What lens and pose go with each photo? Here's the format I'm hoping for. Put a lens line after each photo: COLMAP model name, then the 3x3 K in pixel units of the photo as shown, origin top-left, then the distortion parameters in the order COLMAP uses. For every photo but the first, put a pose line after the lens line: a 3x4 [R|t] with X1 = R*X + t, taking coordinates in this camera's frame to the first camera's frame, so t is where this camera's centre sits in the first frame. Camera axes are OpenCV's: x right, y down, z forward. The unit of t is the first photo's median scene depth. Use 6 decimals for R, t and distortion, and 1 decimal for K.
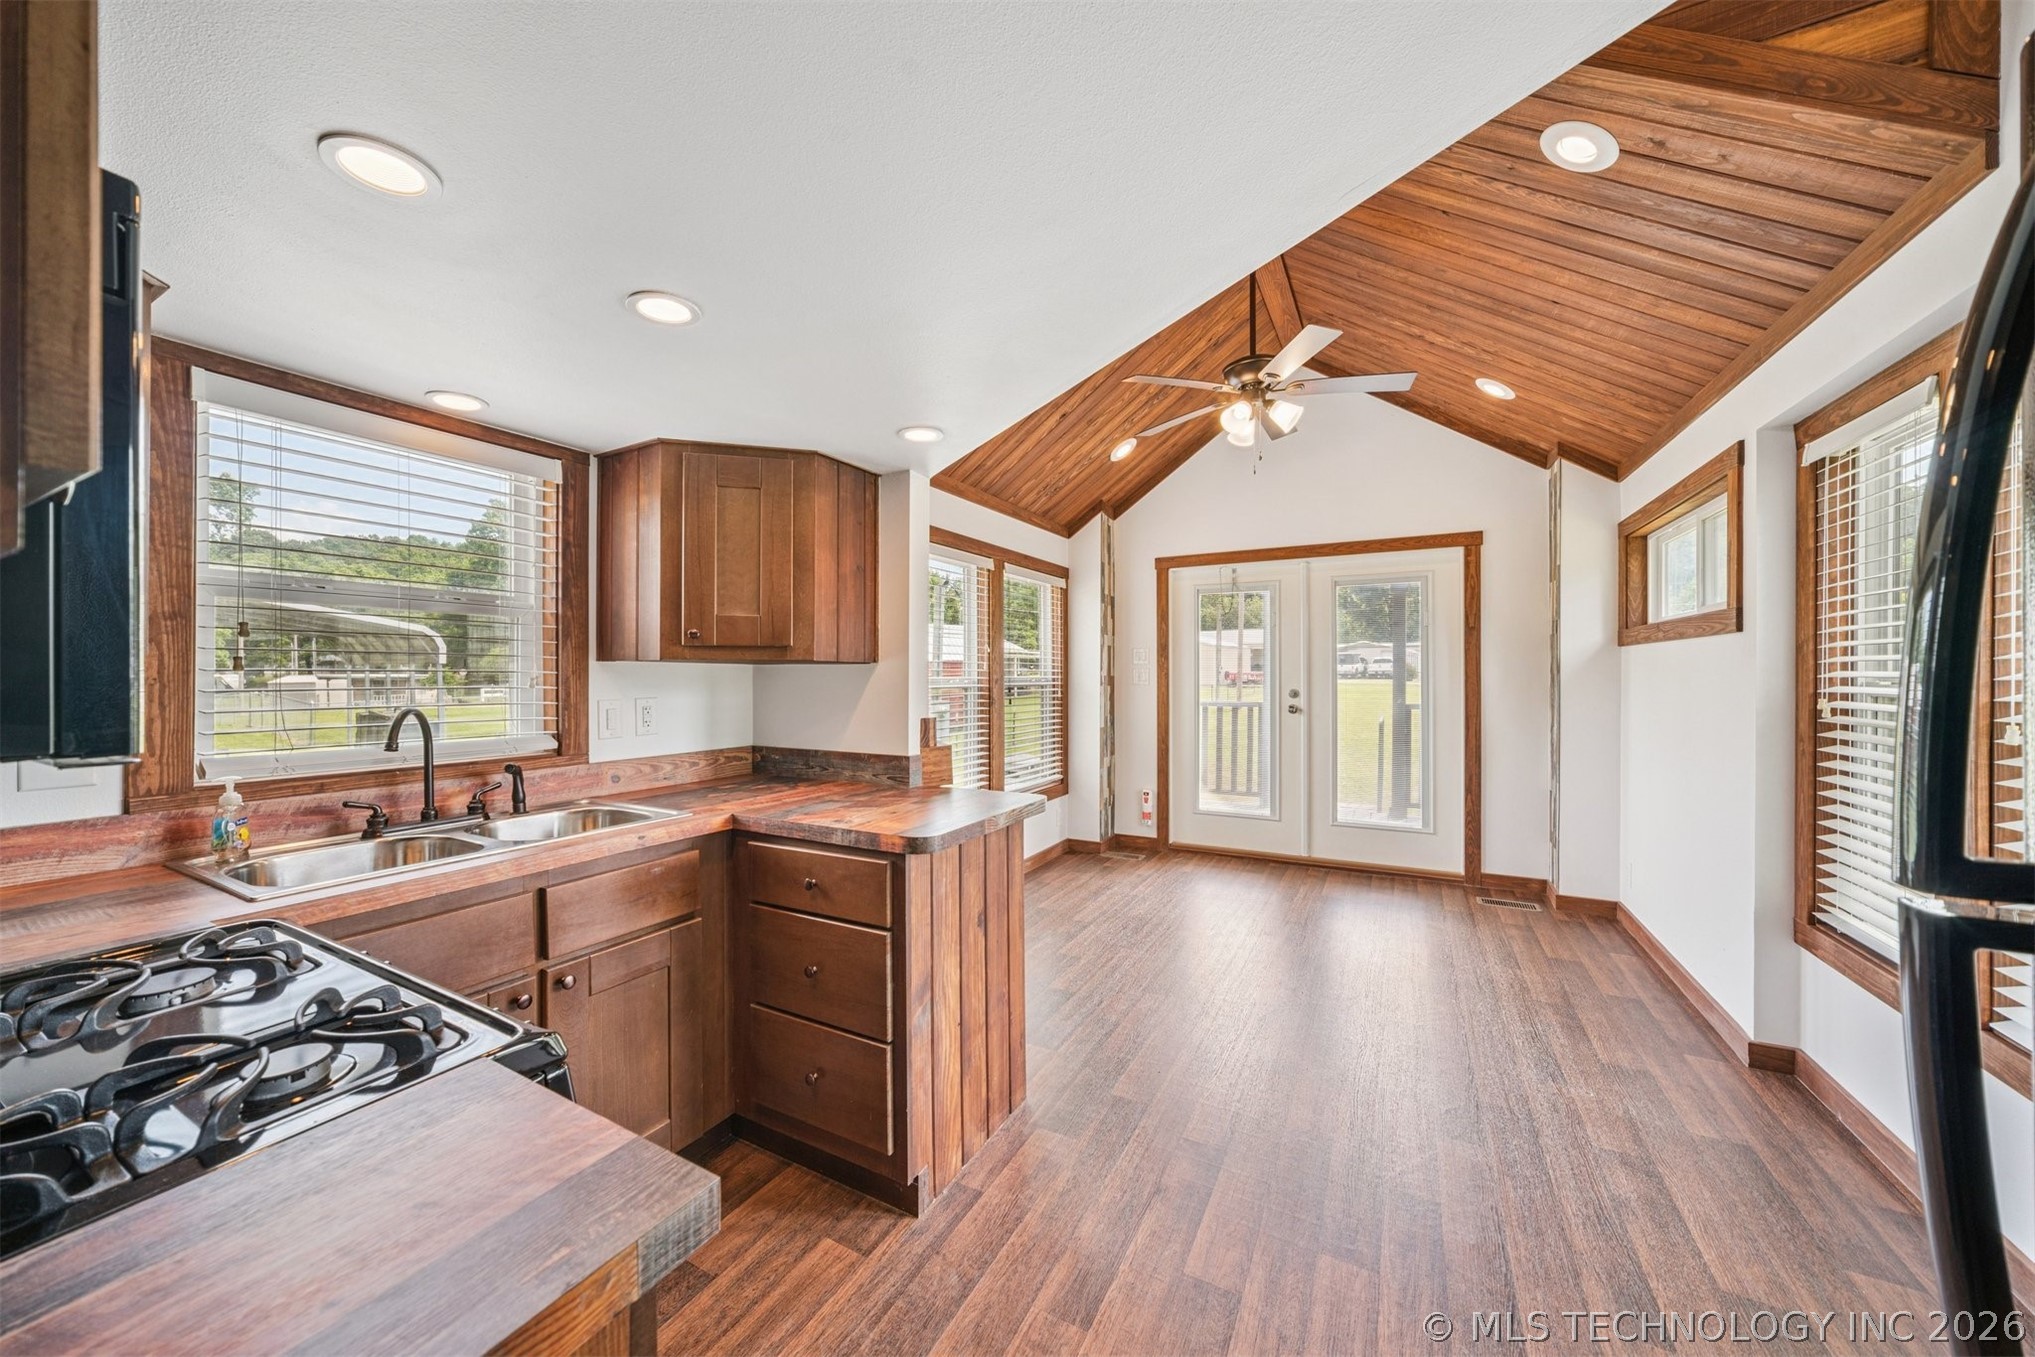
lens RADIAL K [[710.9, 0, 1009.4], [0, 710.9, 675.7], [0, 0, 1]] dist [-0.013241, 0.003124]
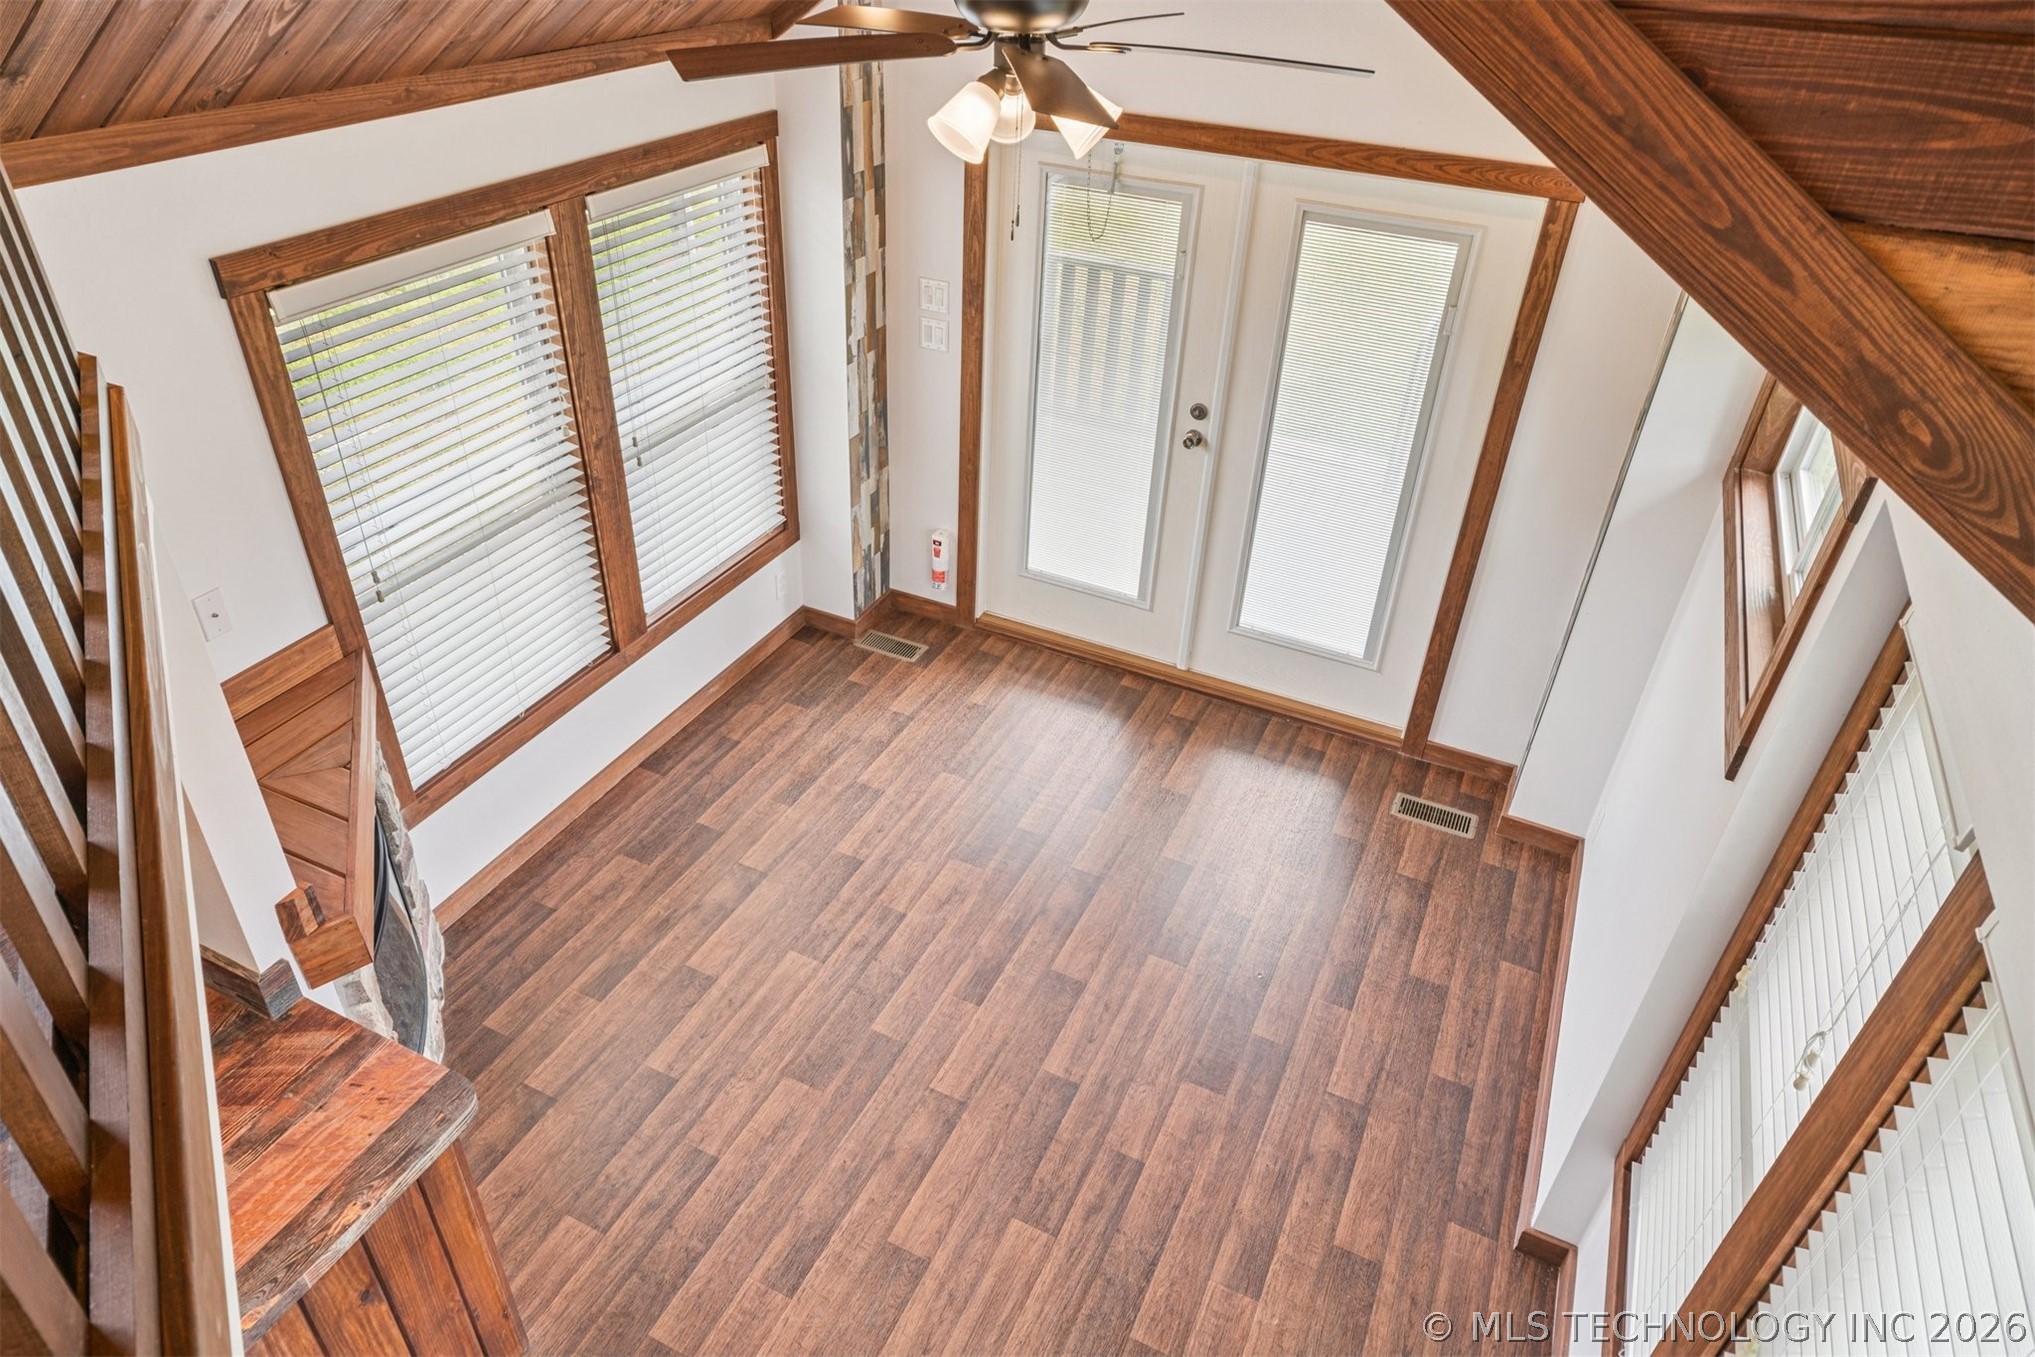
lens RADIAL K [[1247.1, 0, 1012.6], [0, 1247.1, 656.4], [0, 0, 1]] dist [-0.015317, 0.012106]
pose [[0.997455, 0.002719, 0.071253, 0.257542], [-0.041933, 0.830582, 0.555316, -0.446982], [-0.057671, -0.556890, 0.828582, 0.169677]]
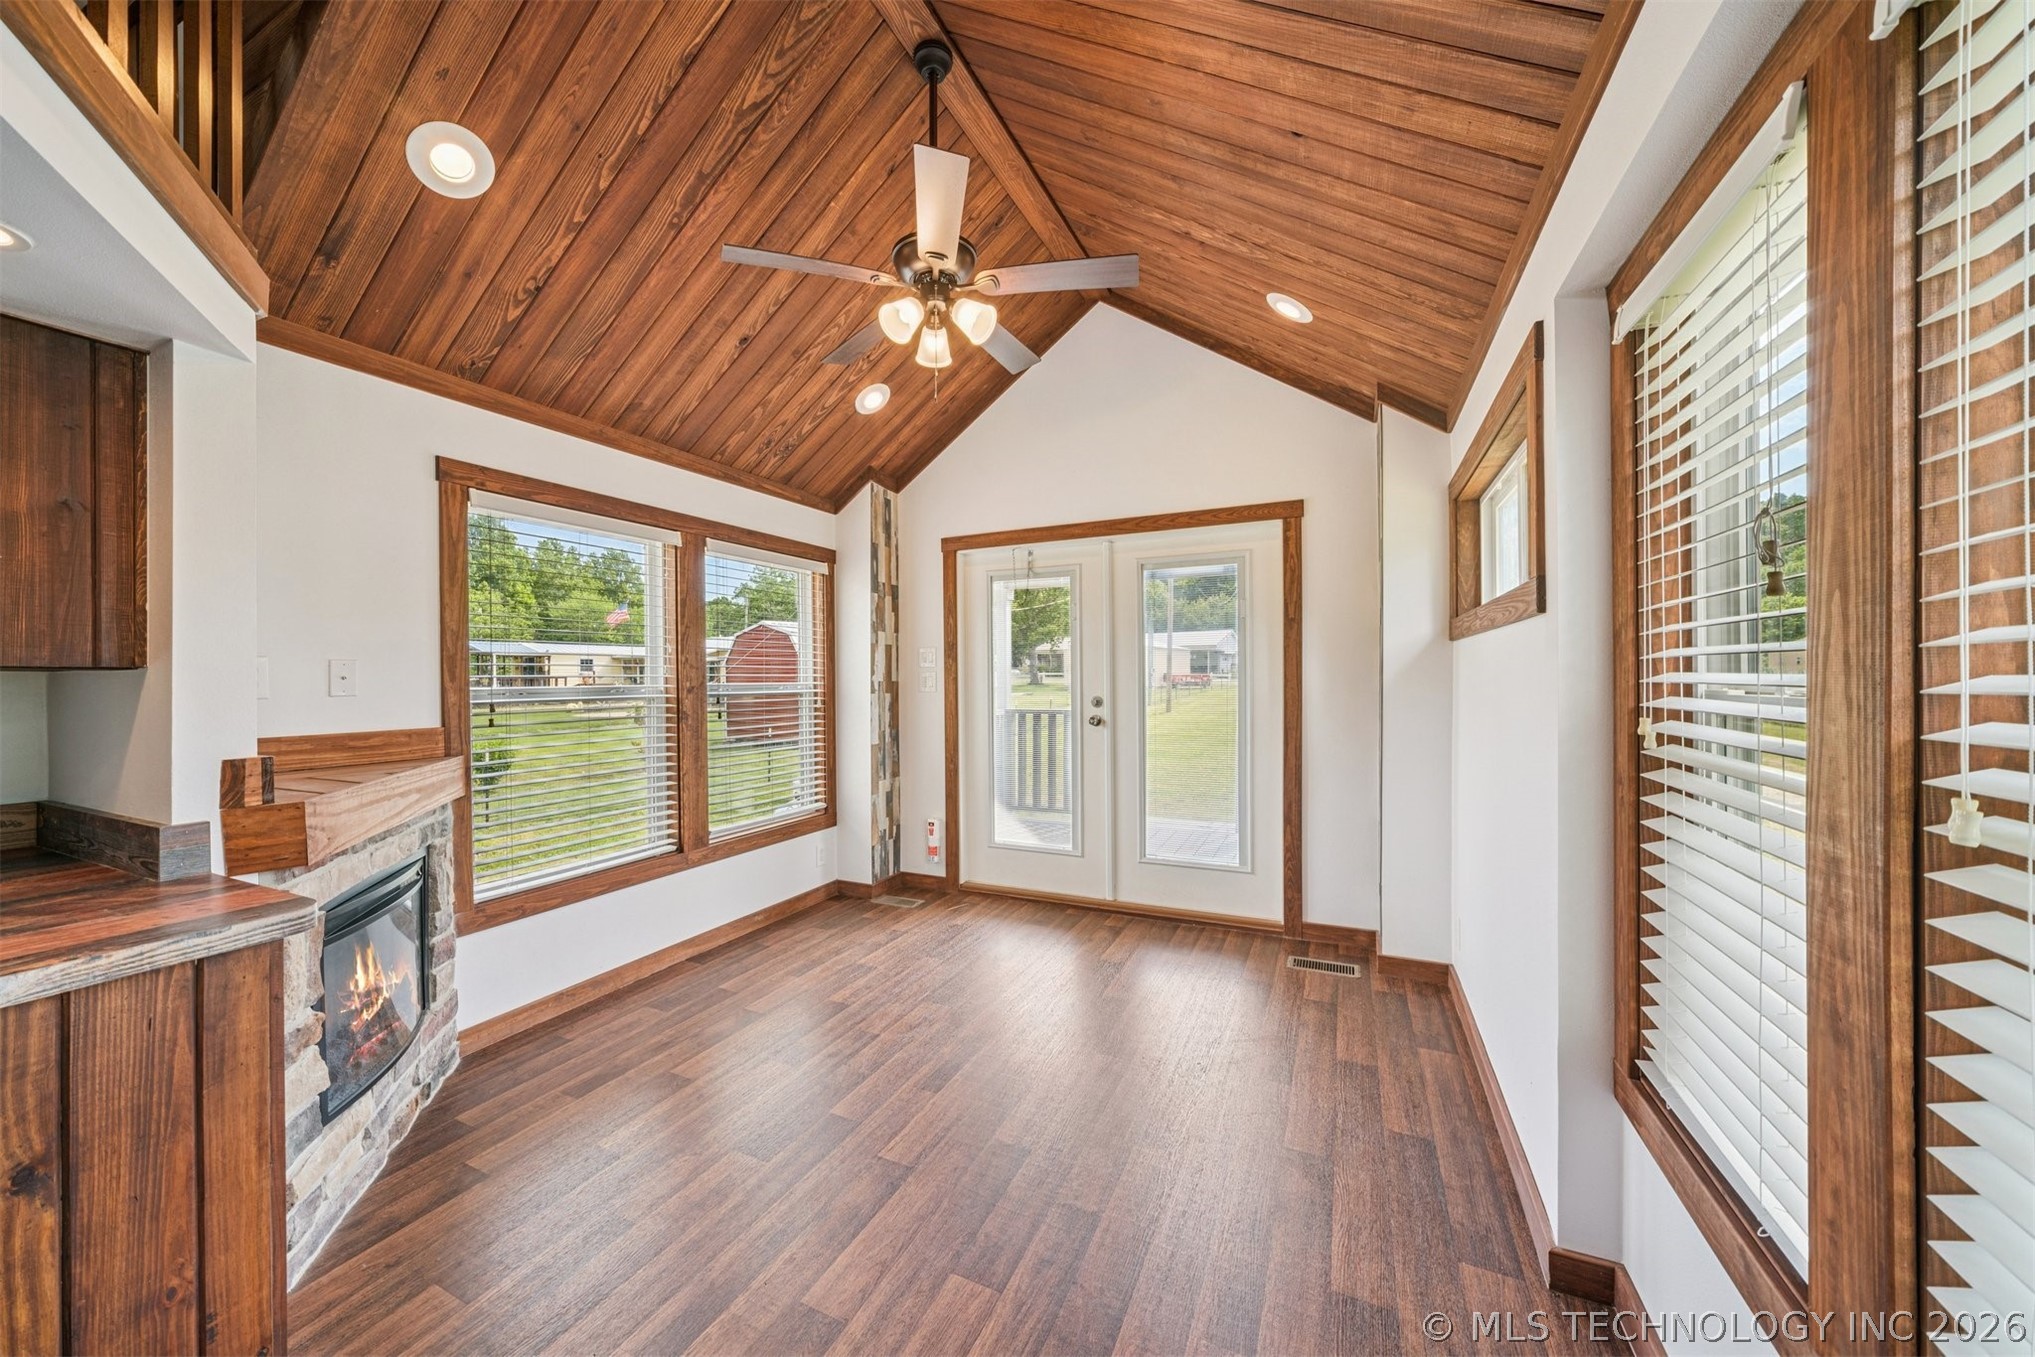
lens RADIAL K [[710.9, 0, 1006.9], [0, 710.9, 678.2], [0, 0, 1]] dist [-0.013241, 0.003124]
pose [[0.998252, -0.006527, 0.058736, 0.330156], [0.006538, 0.999979, -0.000005, -0.003080], [-0.058735, 0.000389, 0.998274, 0.243920]]
